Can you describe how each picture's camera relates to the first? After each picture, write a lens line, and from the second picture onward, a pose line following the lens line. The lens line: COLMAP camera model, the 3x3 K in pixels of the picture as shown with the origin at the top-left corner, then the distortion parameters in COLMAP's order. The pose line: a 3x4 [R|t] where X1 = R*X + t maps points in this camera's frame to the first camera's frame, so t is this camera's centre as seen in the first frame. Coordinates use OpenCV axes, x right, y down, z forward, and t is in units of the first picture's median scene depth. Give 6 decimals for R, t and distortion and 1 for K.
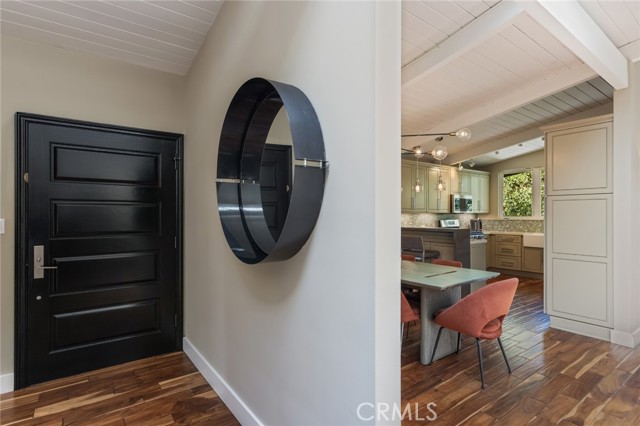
lens RADIAL K [[334.4, 0, 317.5], [0, 334.4, 214.3], [0, 0, 1]] dist [0.000171, 0.002480]
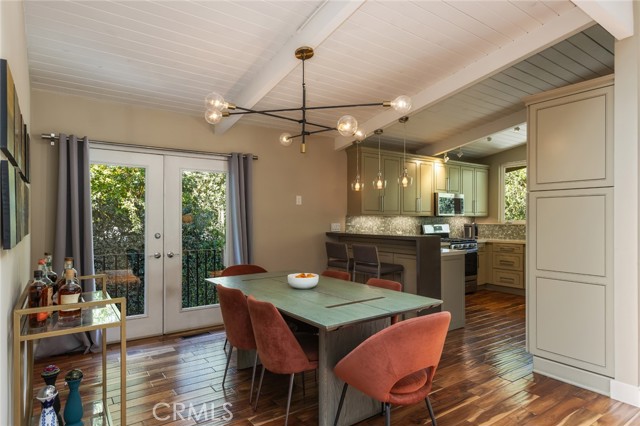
lens RADIAL K [[377.4, 0, 317.2], [0, 377.4, 218.3], [0, 0, 1]] dist [0.008061, -0.001948]
pose [[0.999887, 0.000312, -0.015054, 0.252060], [-0.000320, 1.000000, -0.000515, 0.004412], [0.015054, 0.000520, 0.999887, 0.178932]]
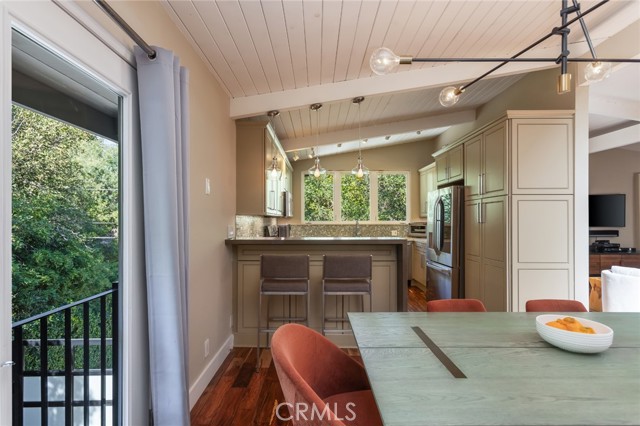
lens RADIAL K [[314.8, 0, 321.8], [0, 314.8, 220.1], [0, 0, 1]] dist [-0.006919, -0.000493]
pose [[0.585656, 0.000291, 0.810560, -0.234351], [0.000015, 1.000000, -0.000371, 0.008924], [-0.810560, 0.000230, 0.585656, 0.995487]]
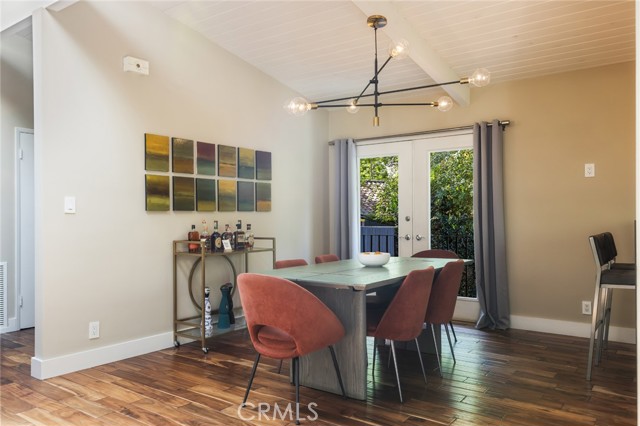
lens RADIAL K [[485.9, 0, 322.9], [0, 485.9, 211.7], [0, 0, 1]] dist [-0.002096, 0.000766]
pose [[0.267077, -0.003859, -0.963668, 1.133679], [0.007989, 0.999966, -0.001791, 0.034704], [0.963642, -0.007221, 0.267099, 0.631839]]
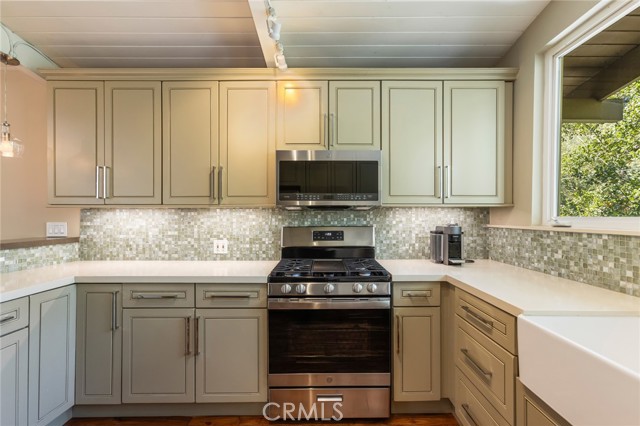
lens RADIAL K [[294.7, 0, 327.2], [0, 294.7, 216.6], [0, 0, 1]] dist [-0.006429, 0.007784]
pose [[0.805072, 0.000619, -0.593177, 1.178532], [0.002037, 0.999991, 0.003807, 0.009141], [0.593174, -0.004273, 0.805063, 1.510217]]
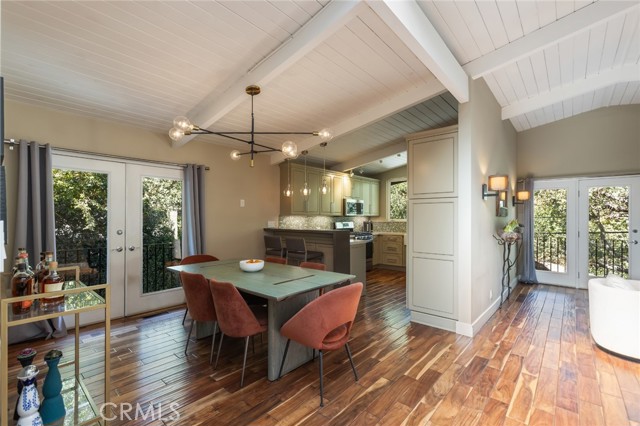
lens RADIAL K [[294.7, 0, 321.0], [0, 294.7, 217.0], [0, 0, 1]] dist [-0.006429, 0.007784]
pose [[0.975113, 0.001246, 0.221706, 0.215746], [-0.000877, 0.999998, -0.001766, 0.004246], [-0.221708, 0.001528, 0.975112, 0.148694]]
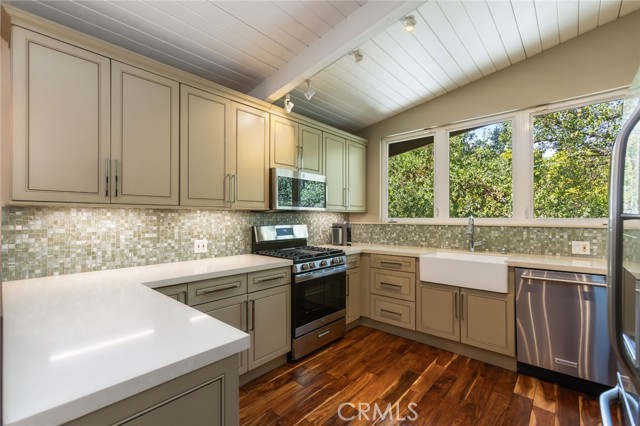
lens RADIAL K [[286.4, 0, 317.5], [0, 286.4, 215.6], [0, 0, 1]] dist [-0.001451, 0.002548]
pose [[0.979228, 0.000828, 0.202761, 0.731332], [0.000115, 0.999989, -0.004641, 0.009352], [-0.202763, 0.004568, 0.979217, 1.180696]]
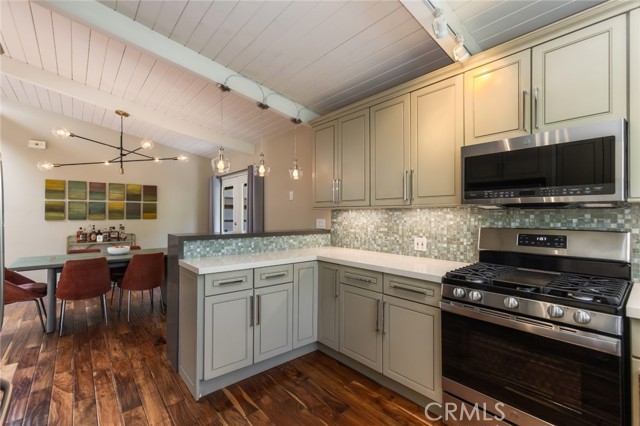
lens RADIAL K [[294.7, 0, 313.1], [0, 294.7, 211.6], [0, 0, 1]] dist [-0.006429, 0.007784]
pose [[0.047755, -0.008028, -0.998827, 1.284653], [0.003574, 0.999963, -0.007866, 0.005727], [0.998853, -0.003195, 0.047782, 1.609874]]
